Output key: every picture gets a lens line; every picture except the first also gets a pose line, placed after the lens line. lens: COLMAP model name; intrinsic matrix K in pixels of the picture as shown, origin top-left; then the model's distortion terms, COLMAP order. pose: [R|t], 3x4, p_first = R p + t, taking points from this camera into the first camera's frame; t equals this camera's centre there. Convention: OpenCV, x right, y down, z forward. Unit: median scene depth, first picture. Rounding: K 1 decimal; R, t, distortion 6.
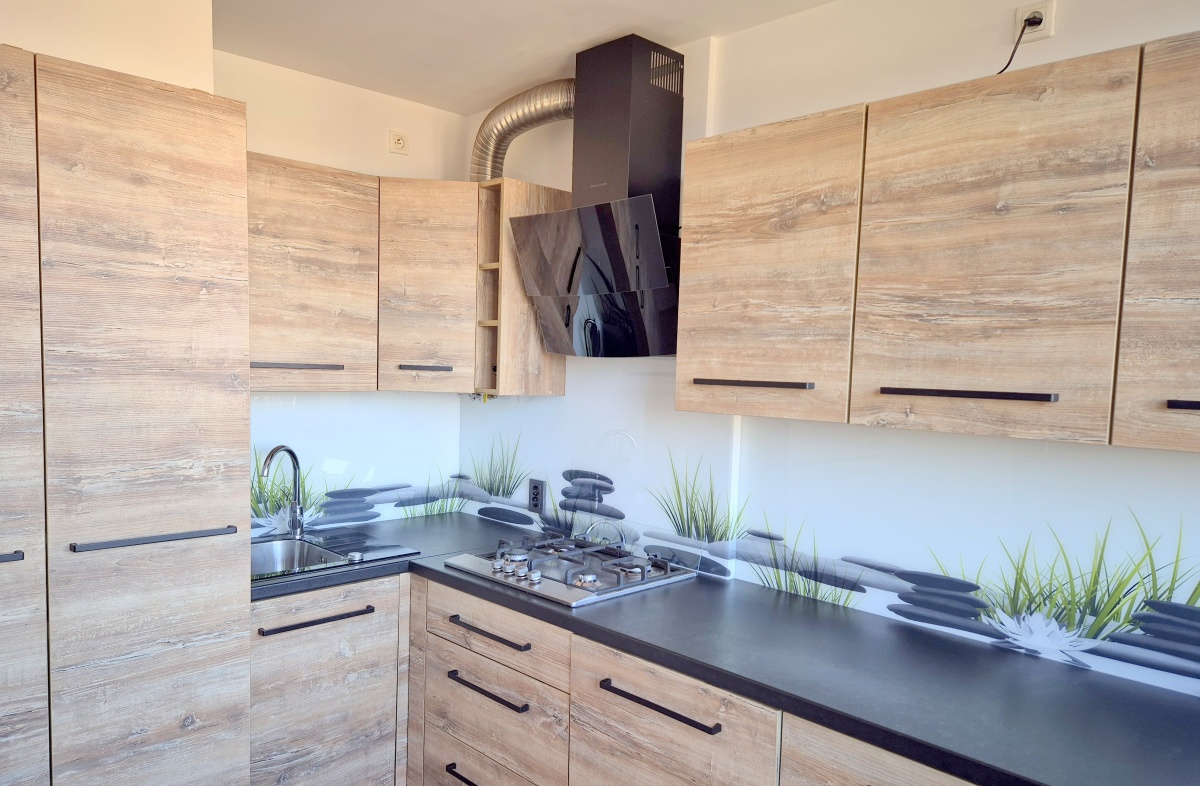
lens RADIAL K [[842.7, 0, 598.9], [0, 842.7, 436.7], [0, 0, 1]] dist [0.048383, -0.001106]
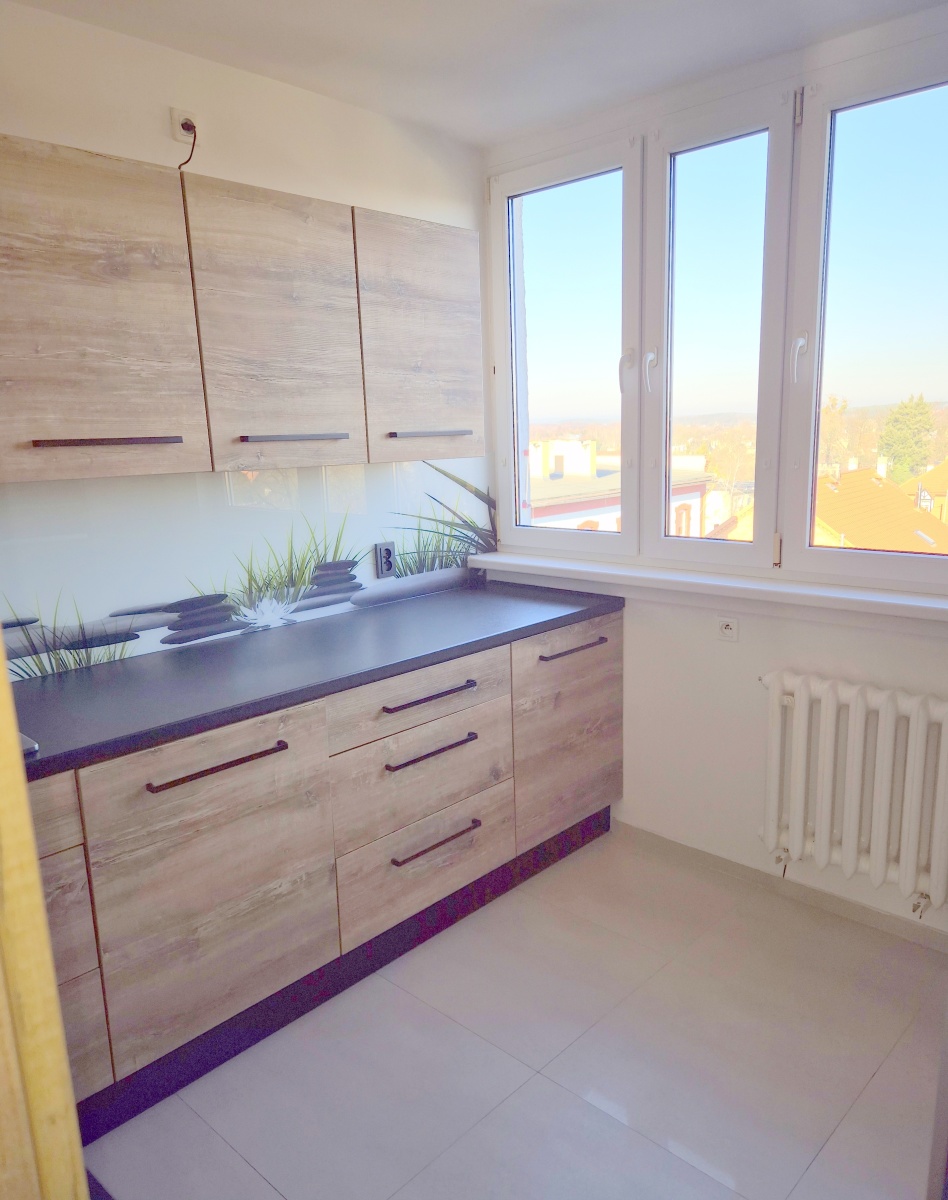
lens RADIAL K [[896.2, 0, 475.7], [0, 896.2, 638.0], [0, 0, 1]] dist [0.077325, -0.071146]
pose [[-0.054174, -0.253752, 0.965751, -0.920762], [0.114677, 0.959191, 0.258461, -0.071292], [-0.991925, 0.124751, -0.022863, 0.679761]]
